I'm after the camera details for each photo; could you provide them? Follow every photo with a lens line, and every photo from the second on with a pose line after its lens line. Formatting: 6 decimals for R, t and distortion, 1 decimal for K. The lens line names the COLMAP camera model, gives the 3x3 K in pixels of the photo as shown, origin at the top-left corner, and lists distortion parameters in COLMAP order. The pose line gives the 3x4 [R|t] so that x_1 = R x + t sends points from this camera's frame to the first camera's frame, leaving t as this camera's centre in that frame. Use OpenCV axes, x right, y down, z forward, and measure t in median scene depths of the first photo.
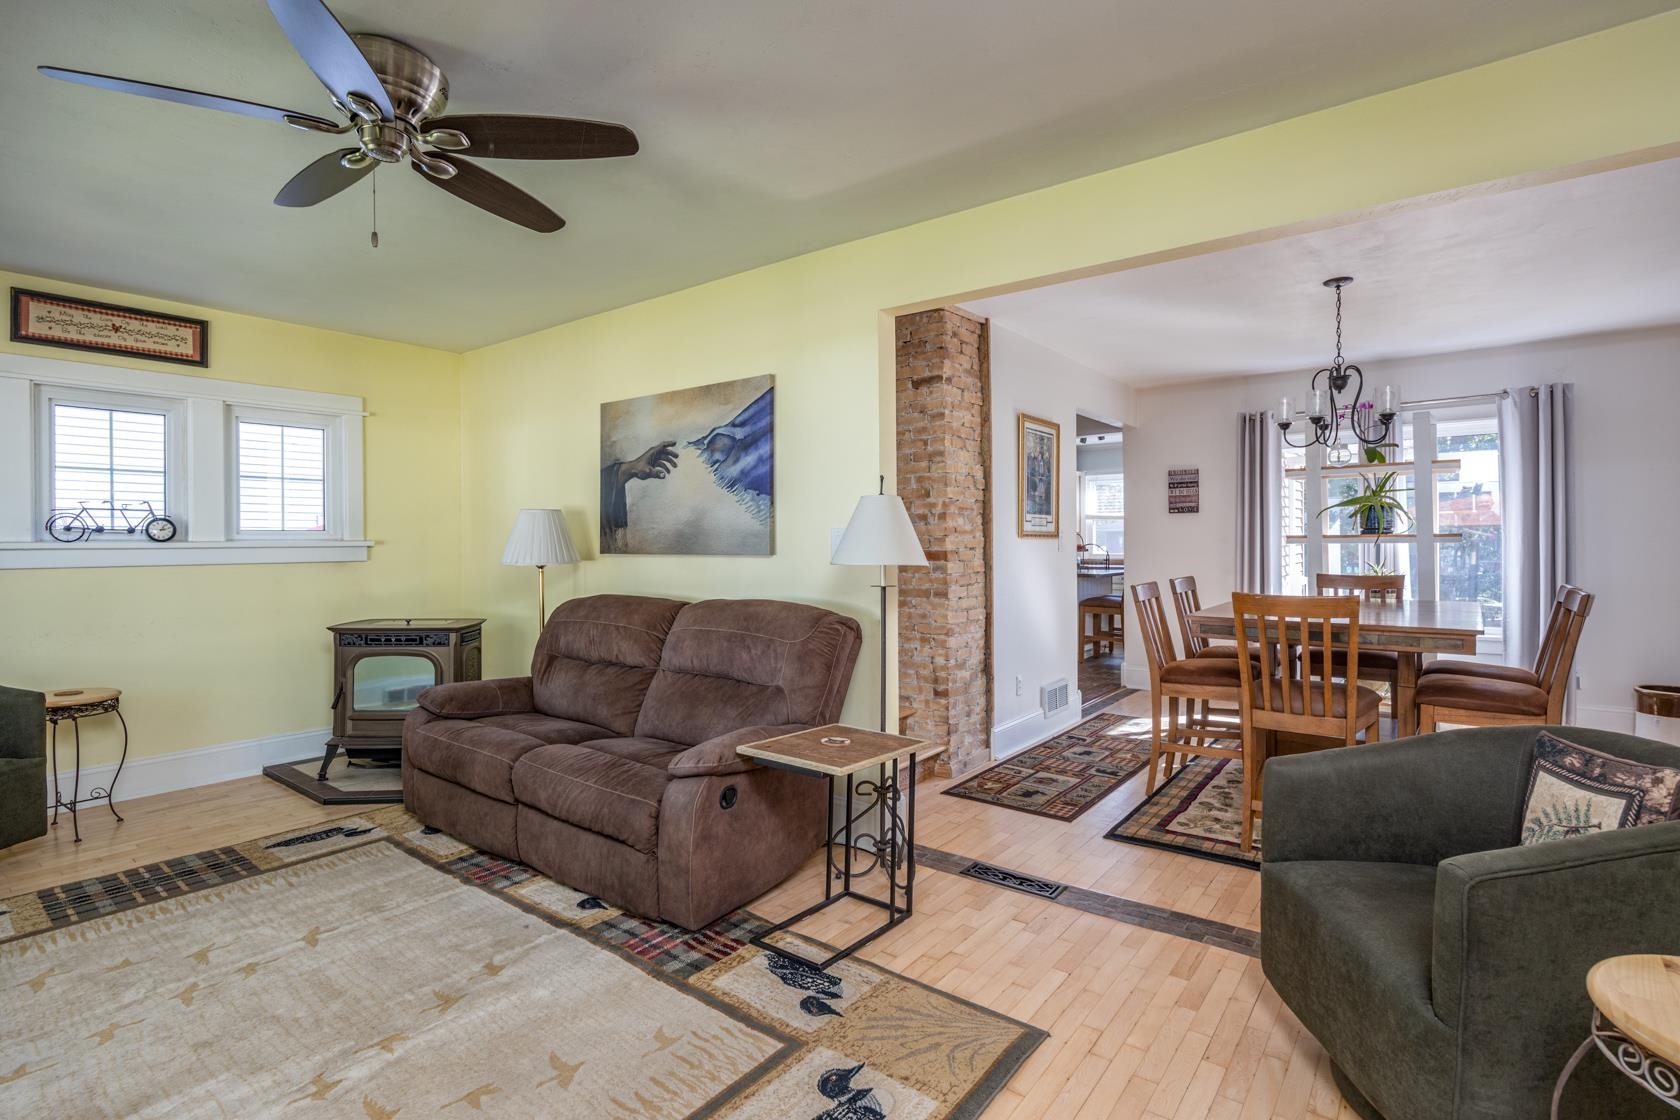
lens RADIAL K [[803.8, 0, 841.2], [0, 803.8, 542.7], [0, 0, 1]] dist [-0.027254, 0.000142]
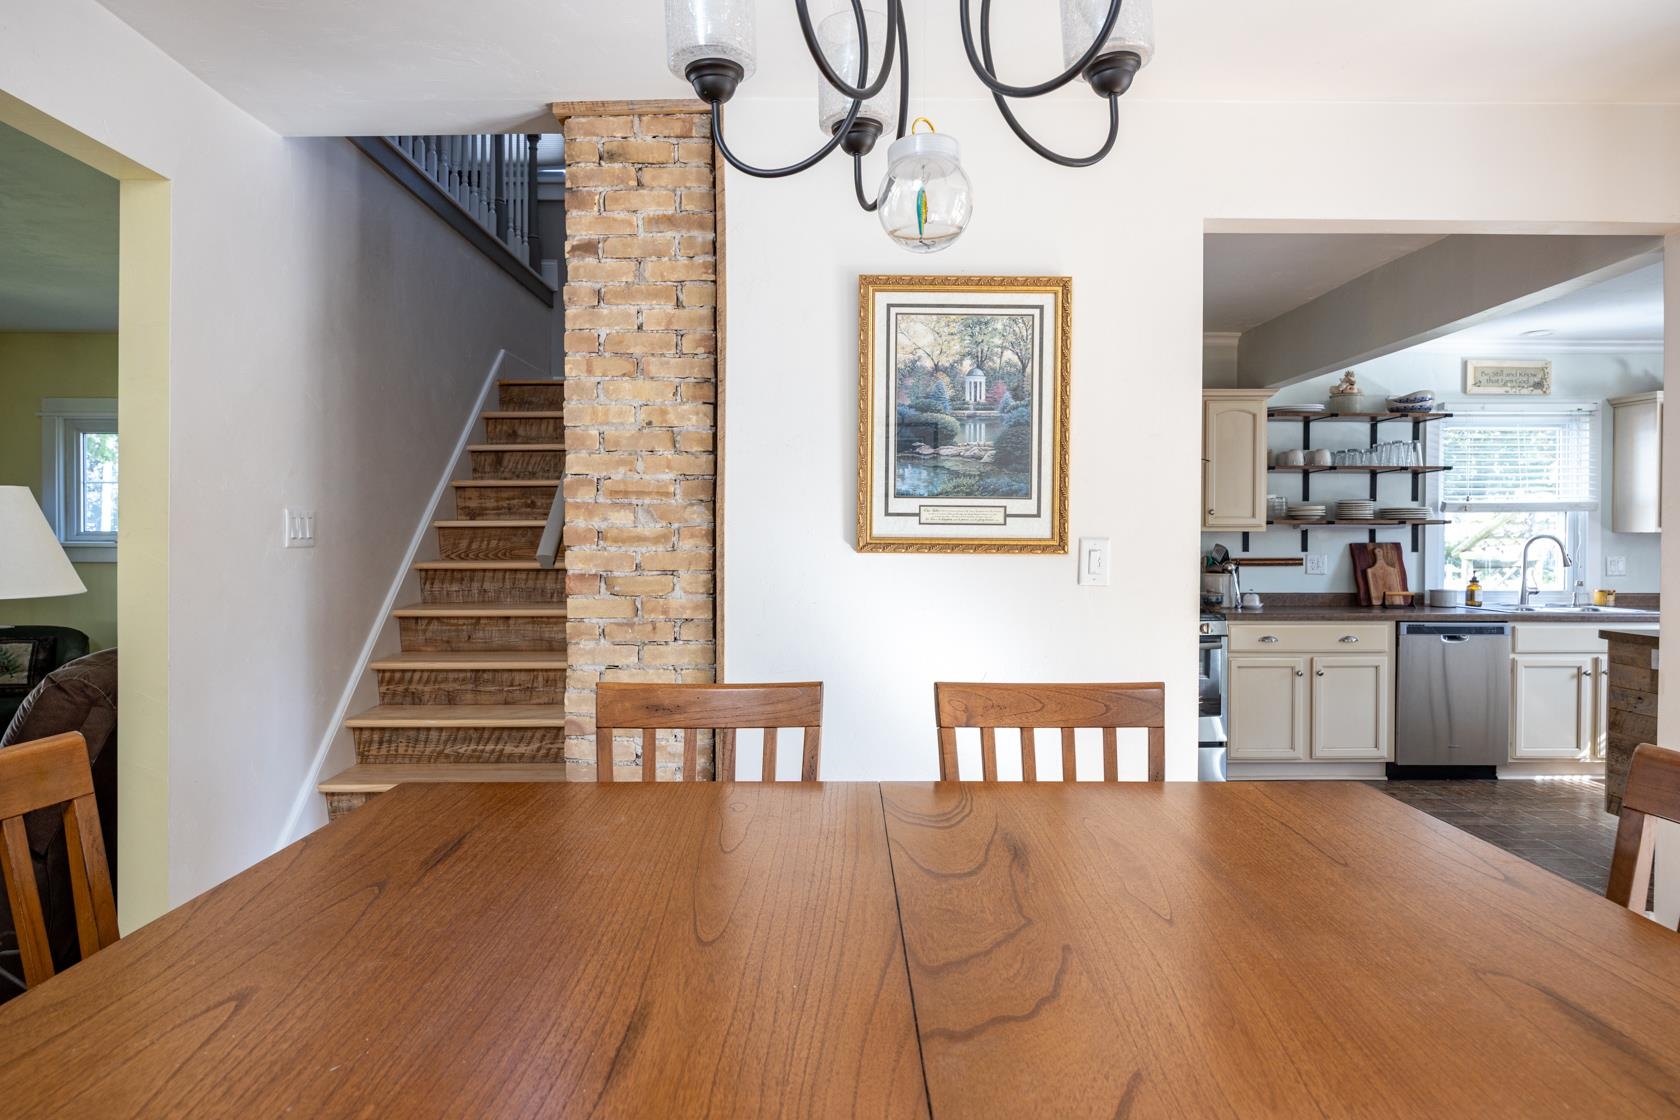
lens RADIAL K [[980.1, 0, 840.3], [0, 980.1, 553.1], [0, 0, 1]] dist [-0.004444, -0.001602]
pose [[0.618316, 0.018902, -0.785702, 0.637312], [-0.008283, 0.999812, 0.017535, -0.014358], [0.785886, -0.004335, 0.618356, 0.631260]]
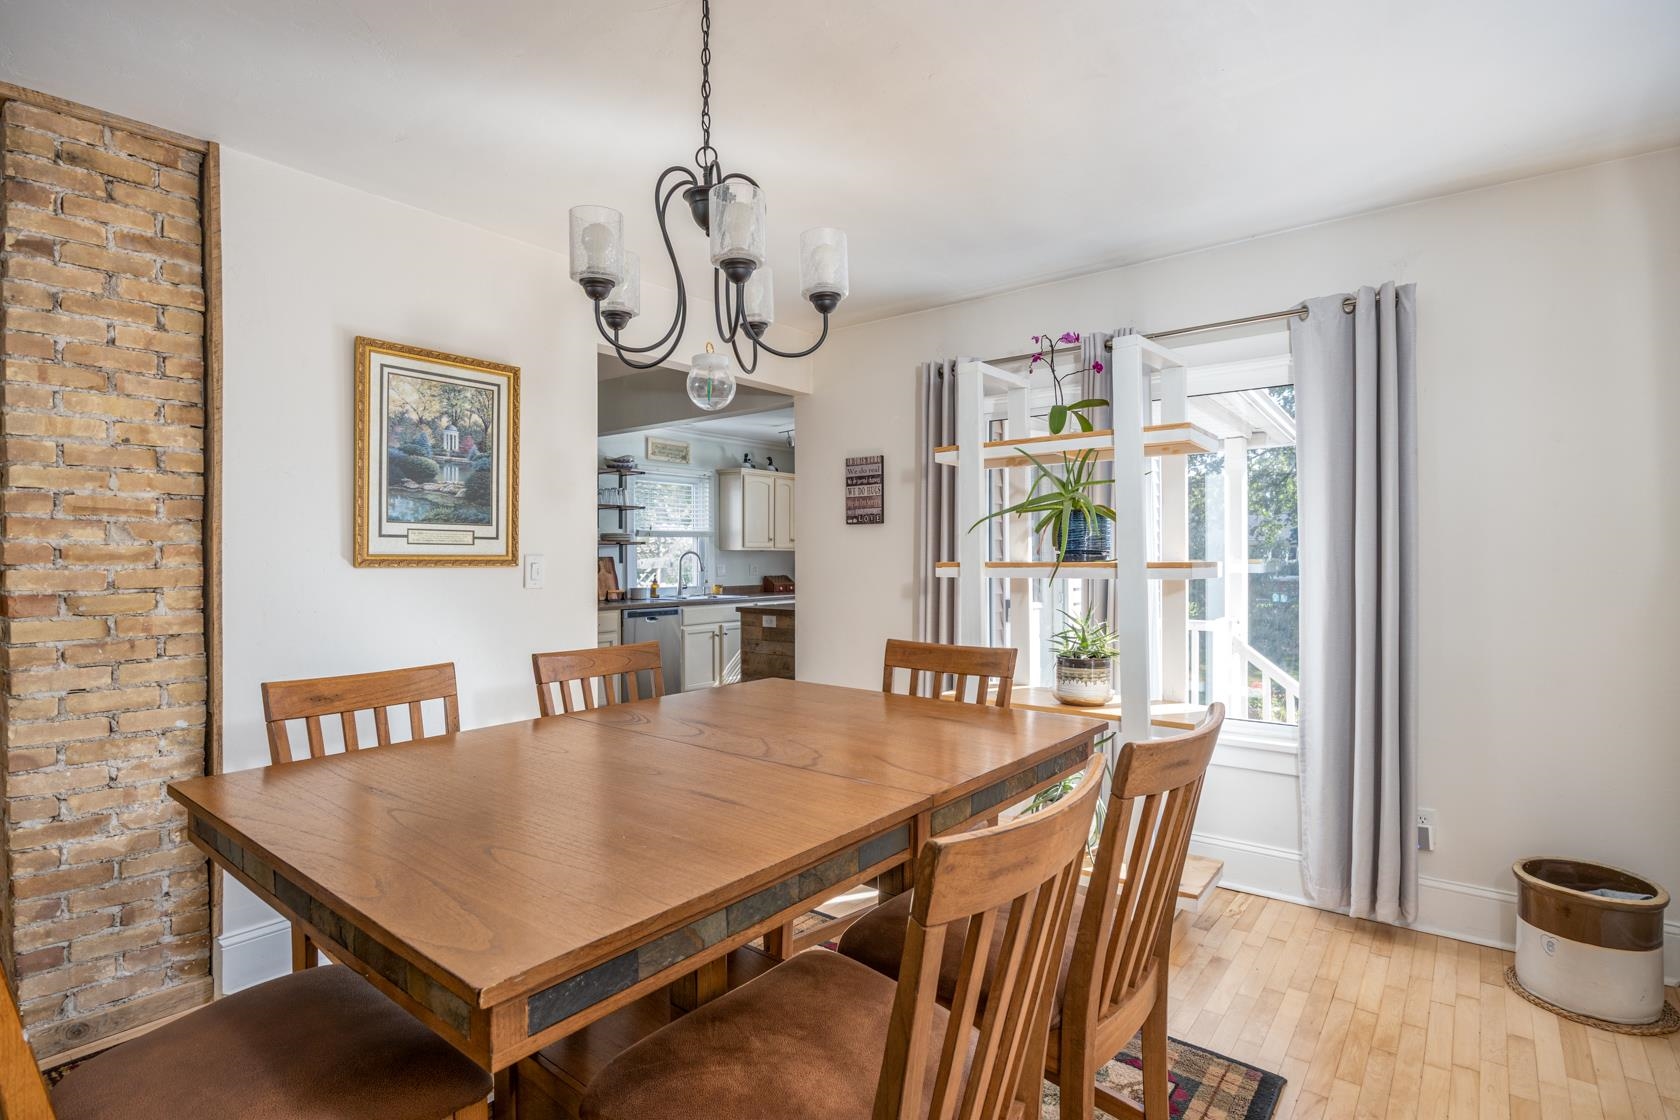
lens RADIAL K [[836.6, 0, 841.4], [0, 836.6, 554.3], [0, 0, 1]] dist [-0.002835, -0.000883]
pose [[0.999987, 0.004723, -0.001806, 0.538280], [-0.004729, 0.999983, -0.003275, -0.013595], [0.001790, 0.003284, 0.999993, 0.424049]]
